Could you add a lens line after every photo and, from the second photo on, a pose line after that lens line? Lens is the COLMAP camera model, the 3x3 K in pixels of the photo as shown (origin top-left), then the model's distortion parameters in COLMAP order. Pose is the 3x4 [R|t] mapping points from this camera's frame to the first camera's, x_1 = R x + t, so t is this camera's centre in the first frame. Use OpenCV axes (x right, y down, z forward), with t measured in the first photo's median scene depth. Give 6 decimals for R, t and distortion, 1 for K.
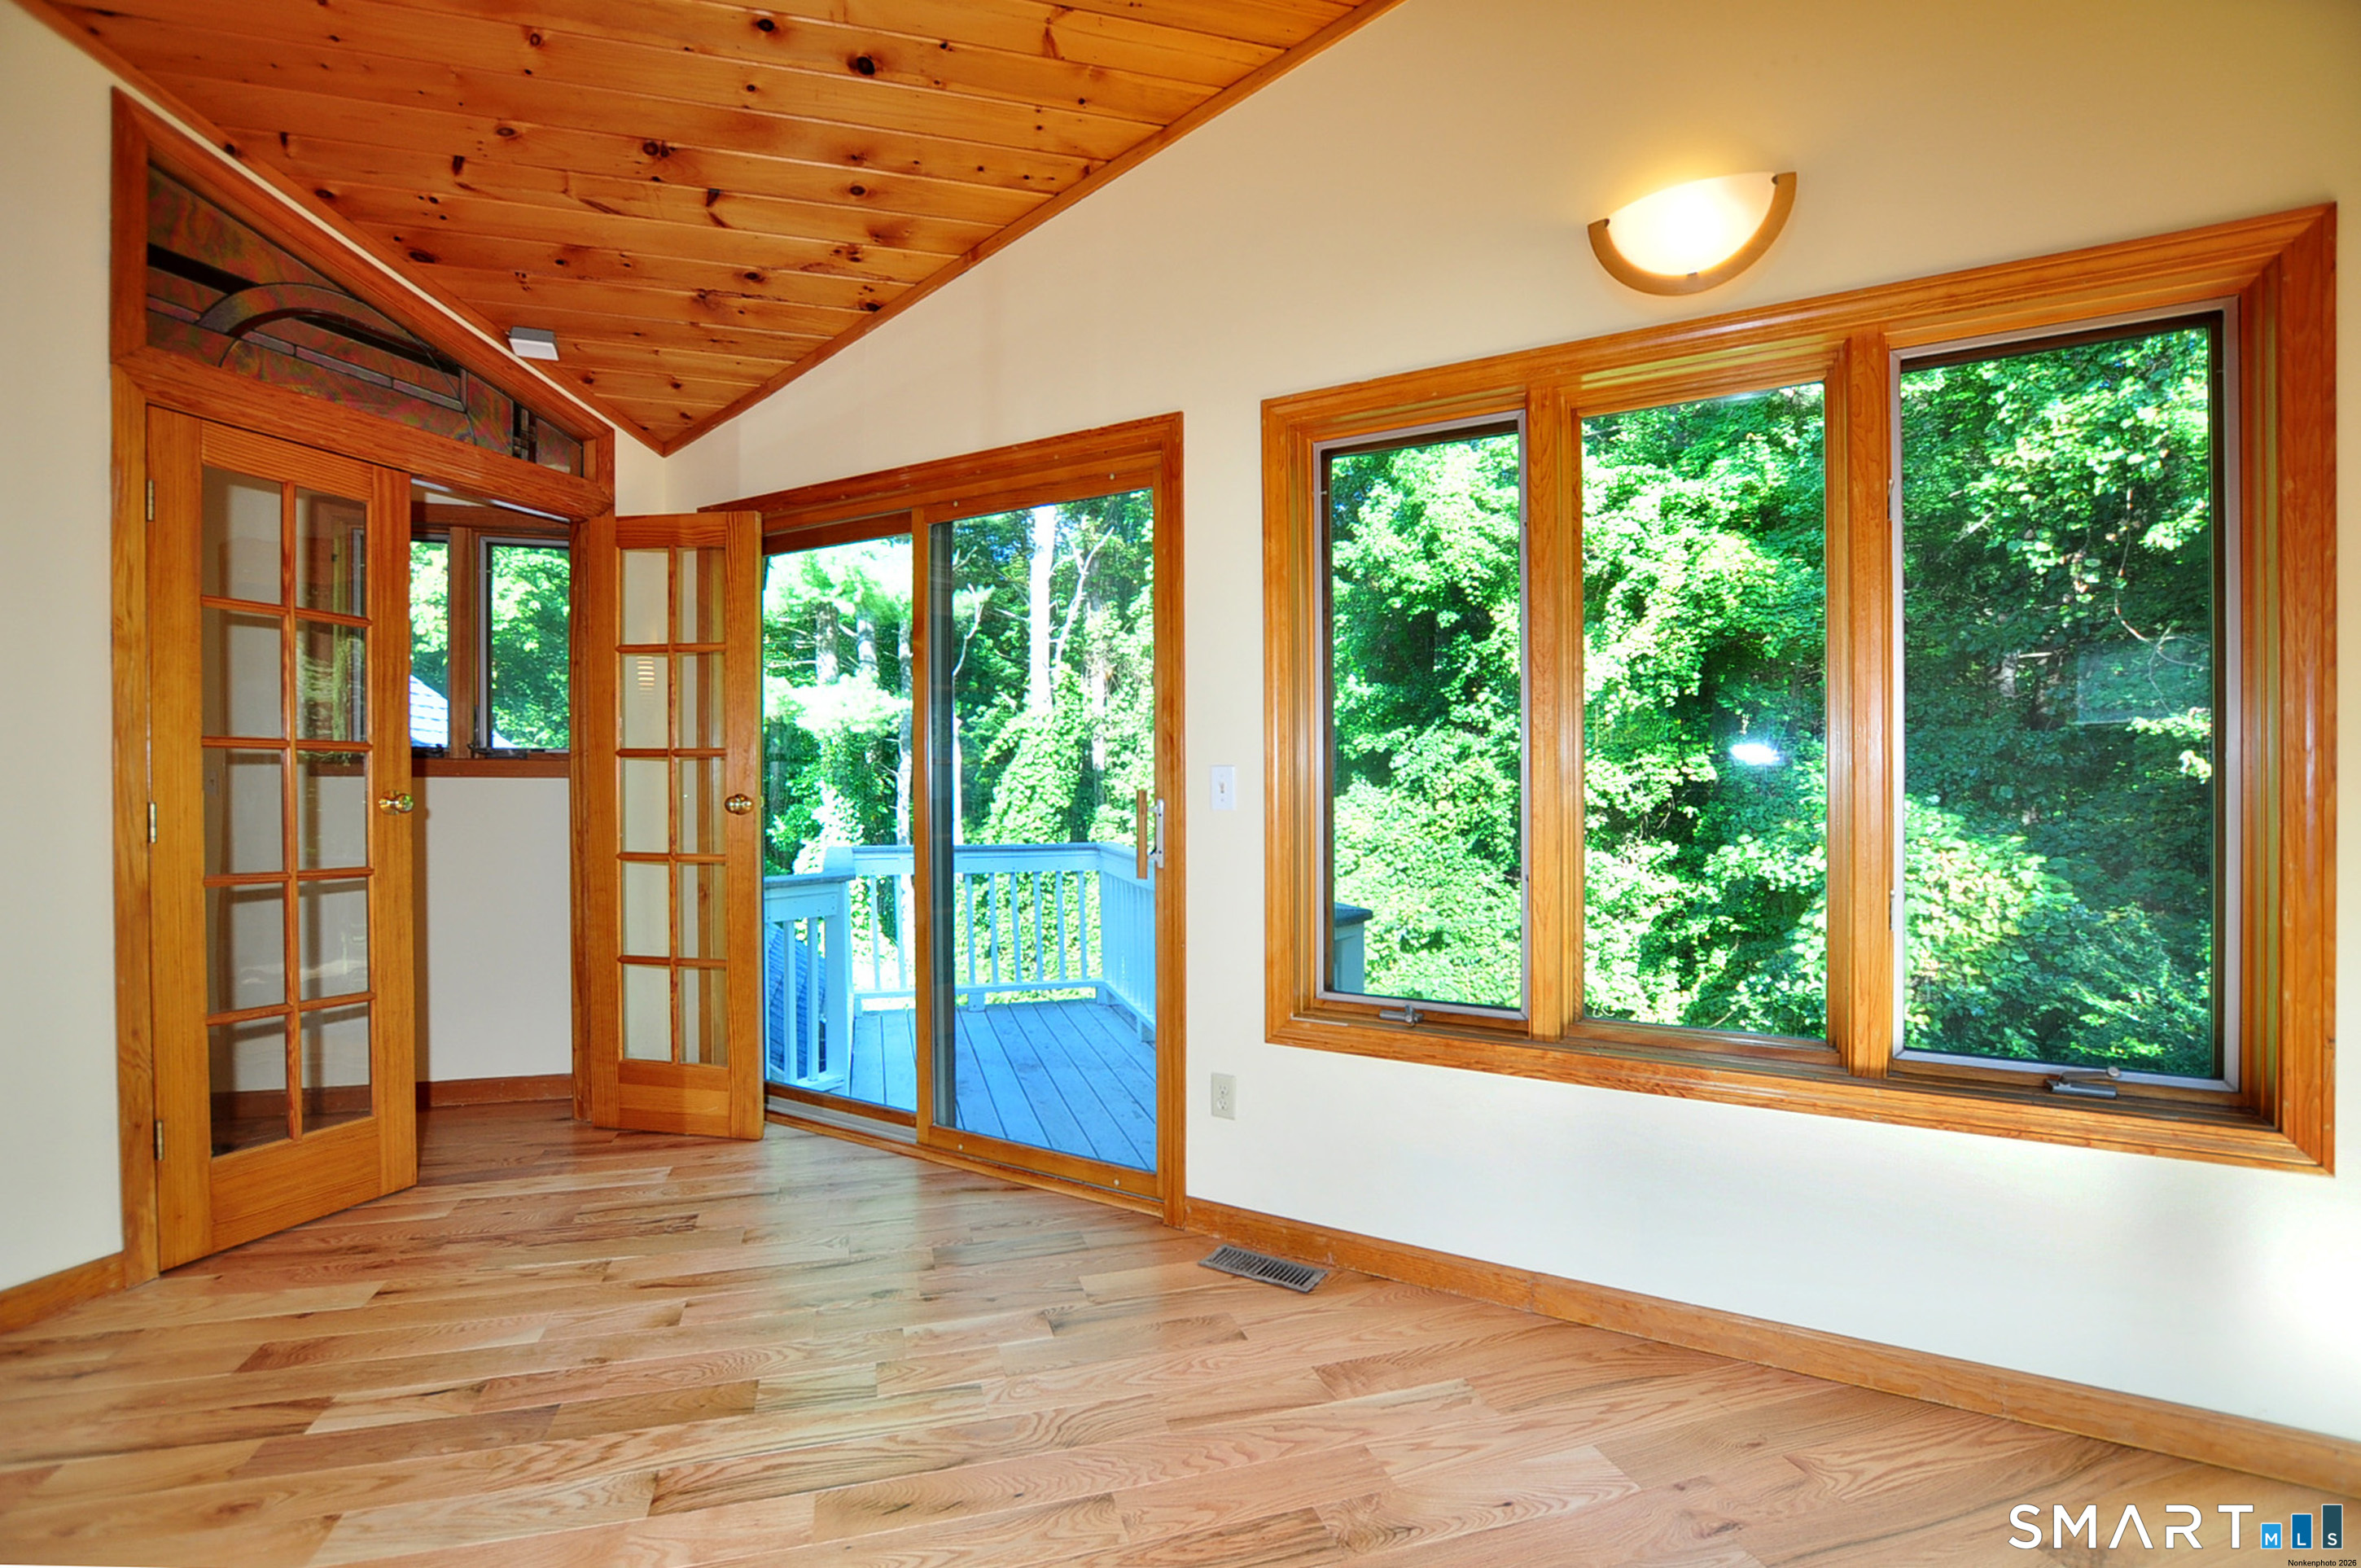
lens RADIAL K [[1076.1, 0, 1196.1], [0, 1076.1, 780.4], [0, 0, 1]] dist [-0.023895, -0.000339]
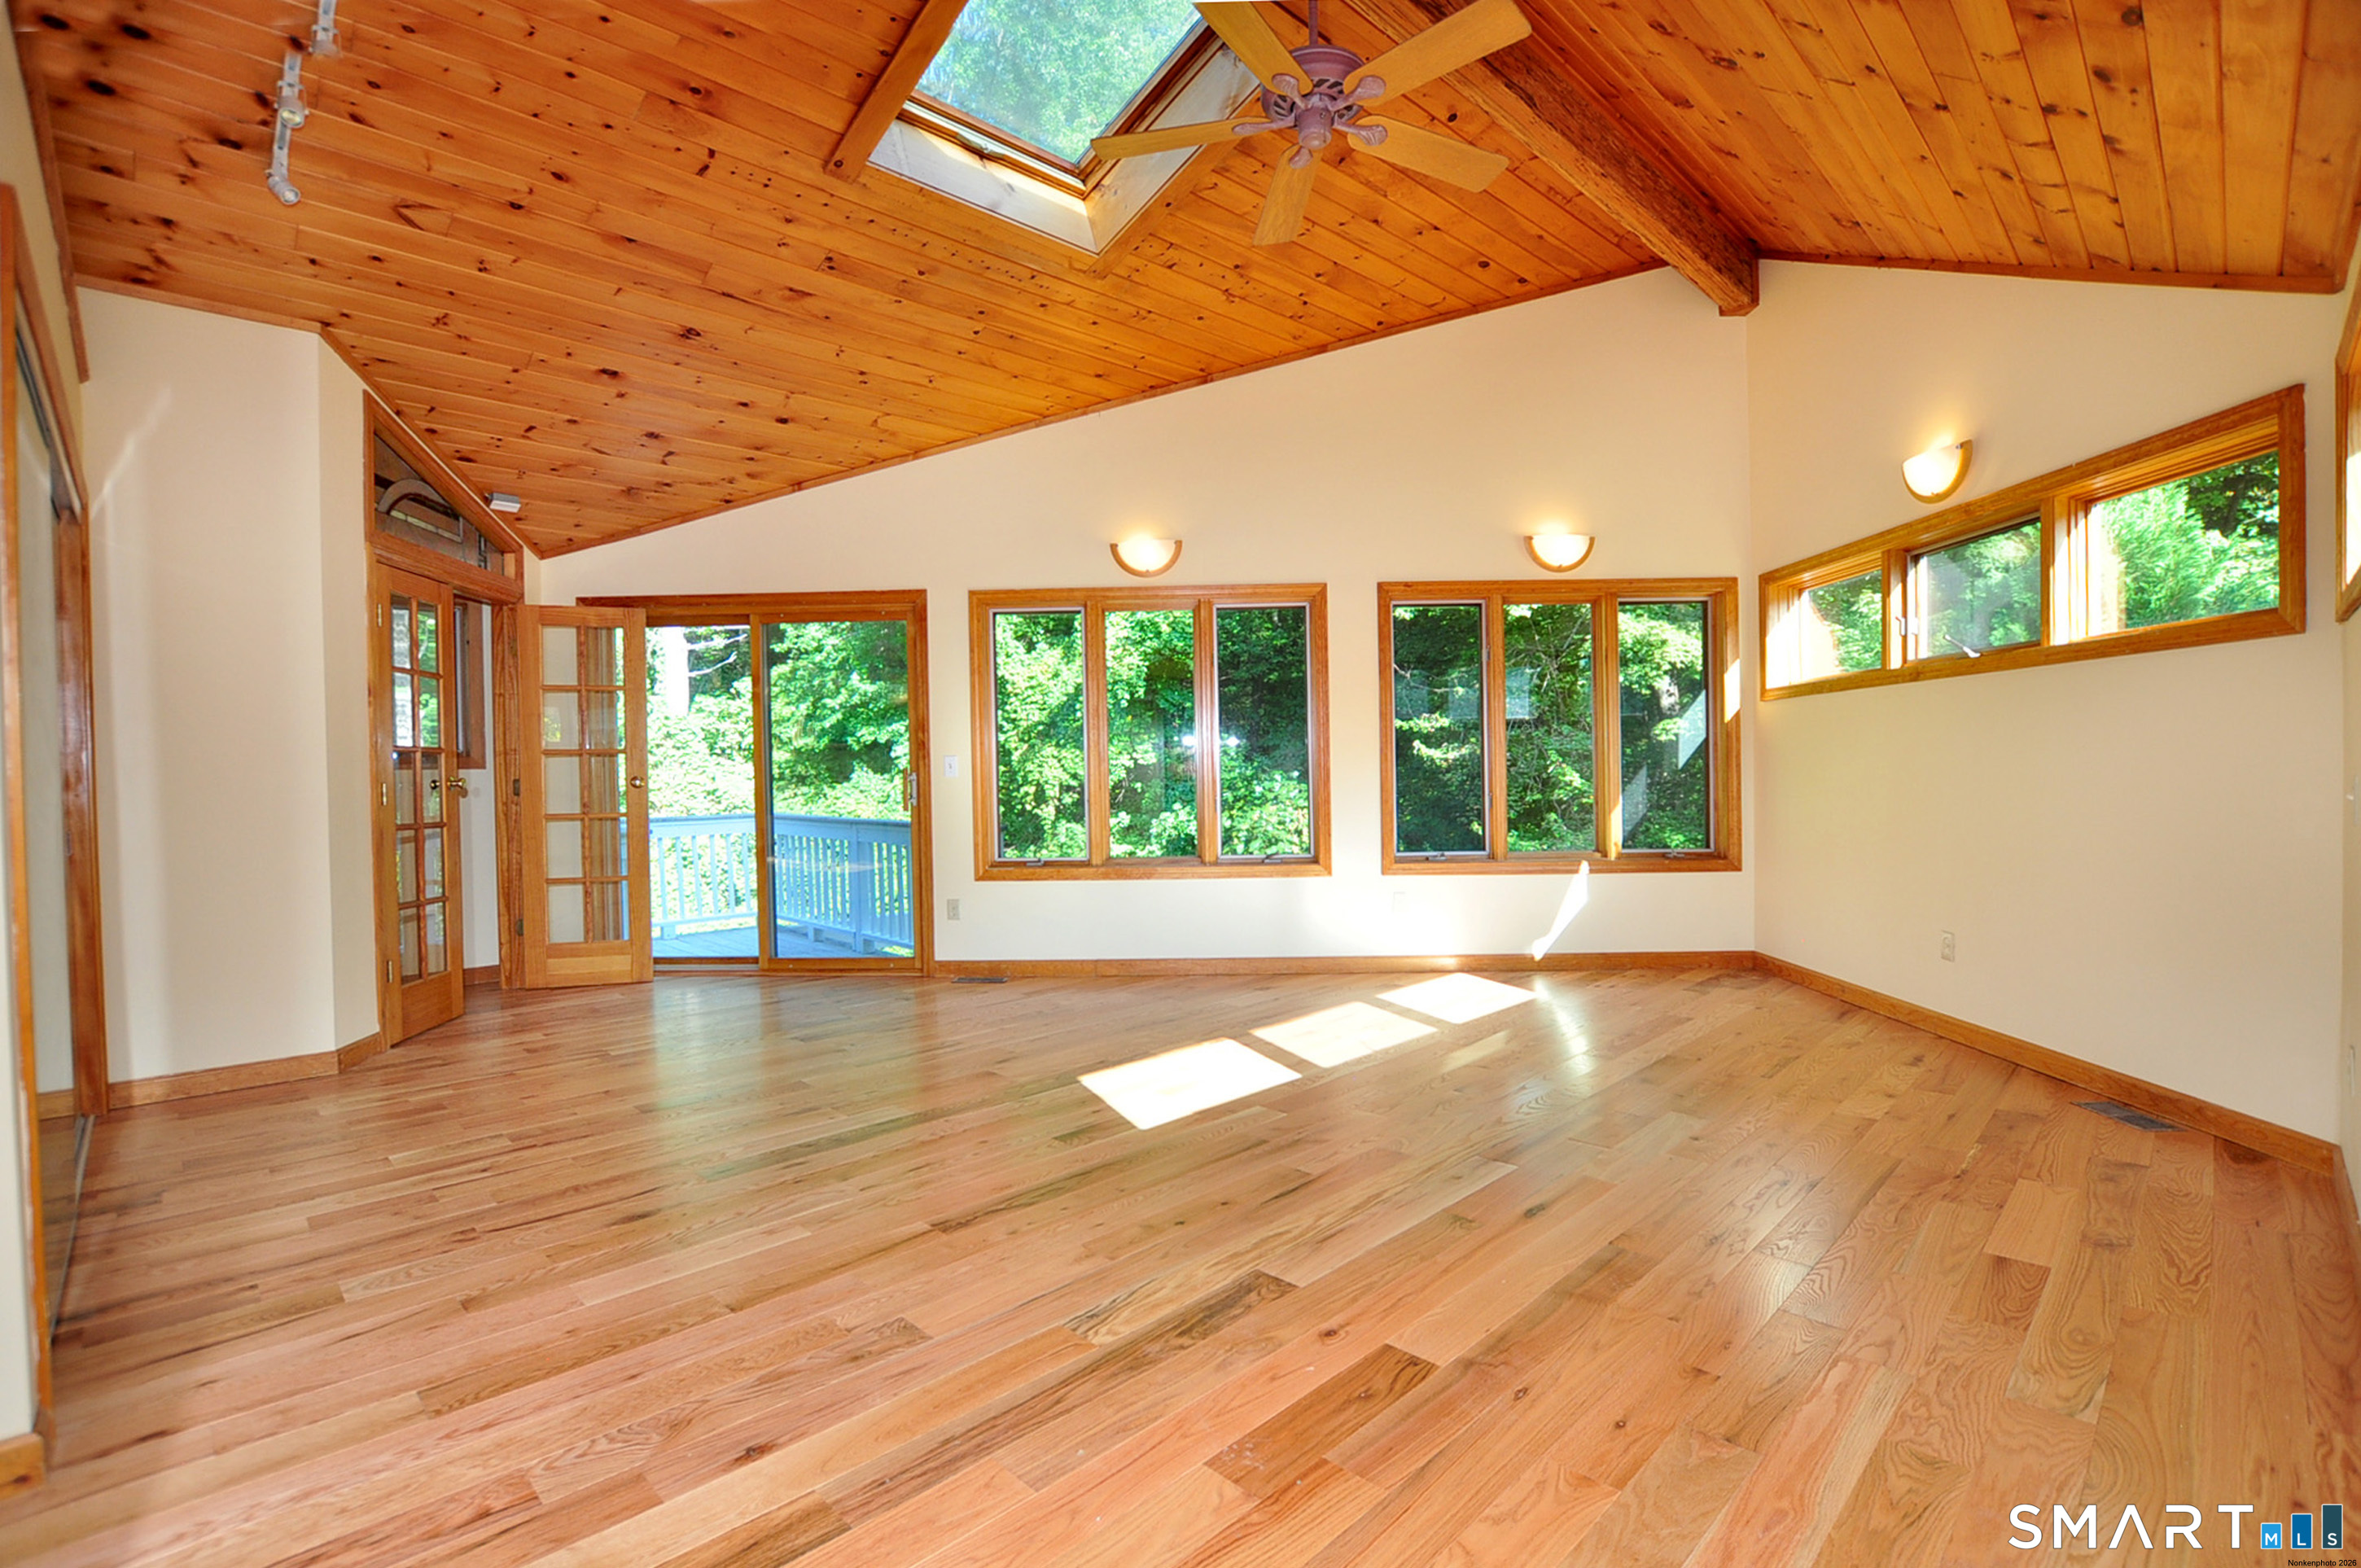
lens RADIAL K [[1037.2, 0, 1222.6], [0, 1037.2, 781.6], [0, 0, 1]] dist [-0.031754, 0.003025]
pose [[0.869895, -0.023345, 0.492685, -0.395971], [0.016898, 0.999703, 0.017535, 0.007254], [-0.492948, -0.006929, 0.870031, -0.811323]]
